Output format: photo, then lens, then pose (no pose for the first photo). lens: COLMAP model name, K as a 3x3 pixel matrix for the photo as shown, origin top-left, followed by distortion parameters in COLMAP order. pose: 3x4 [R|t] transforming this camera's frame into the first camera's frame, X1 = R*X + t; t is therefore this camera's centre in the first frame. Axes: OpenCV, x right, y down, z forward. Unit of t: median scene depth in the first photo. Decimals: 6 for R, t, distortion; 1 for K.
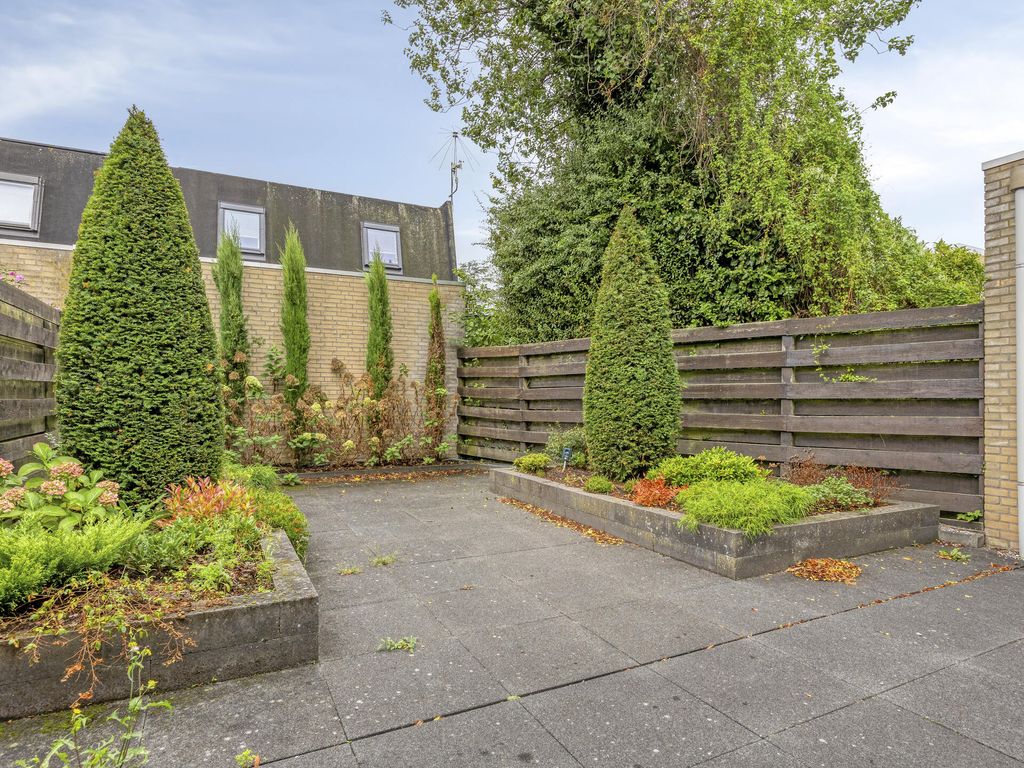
lens RADIAL K [[587.9, 0, 512.0], [0, 587.9, 384.0], [0, 0, 1]] dist [0.000235, 0.000208]
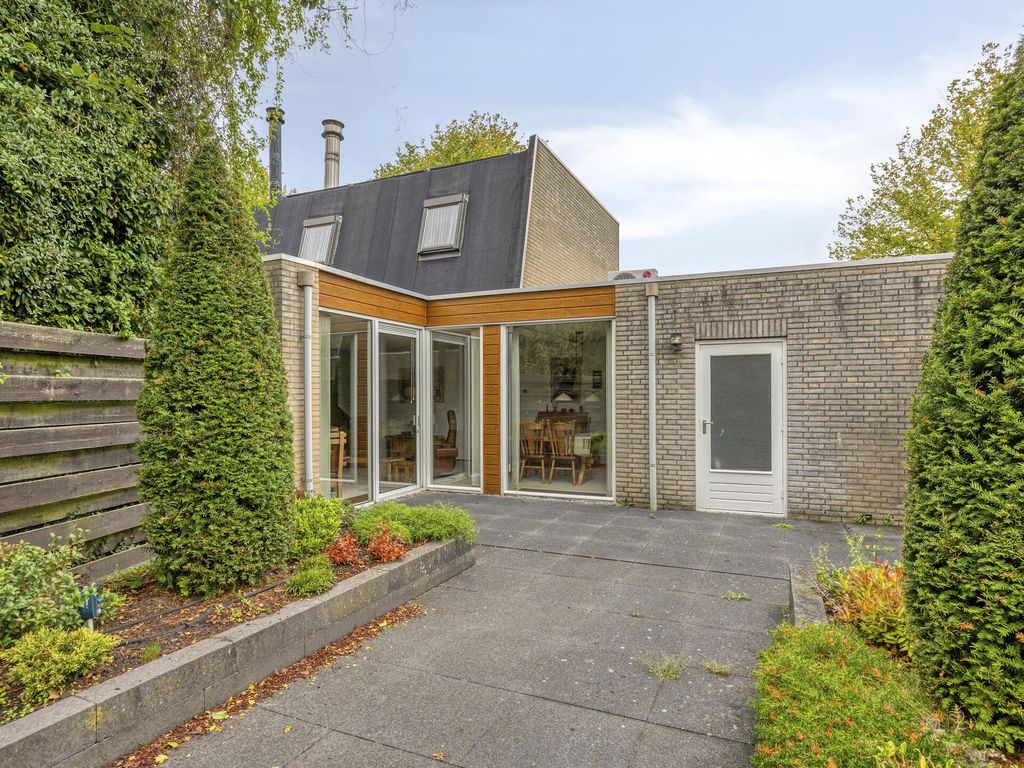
lens RADIAL K [[587.9, 0, 512.0], [0, 587.9, 384.0], [0, 0, 1]] dist [0.000235, 0.000208]
pose [[-0.635913, 0.015411, 0.771607, -0.445409], [-0.017696, 0.999247, -0.034541, -0.029423], [-0.771558, -0.035619, -0.635161, 1.067100]]
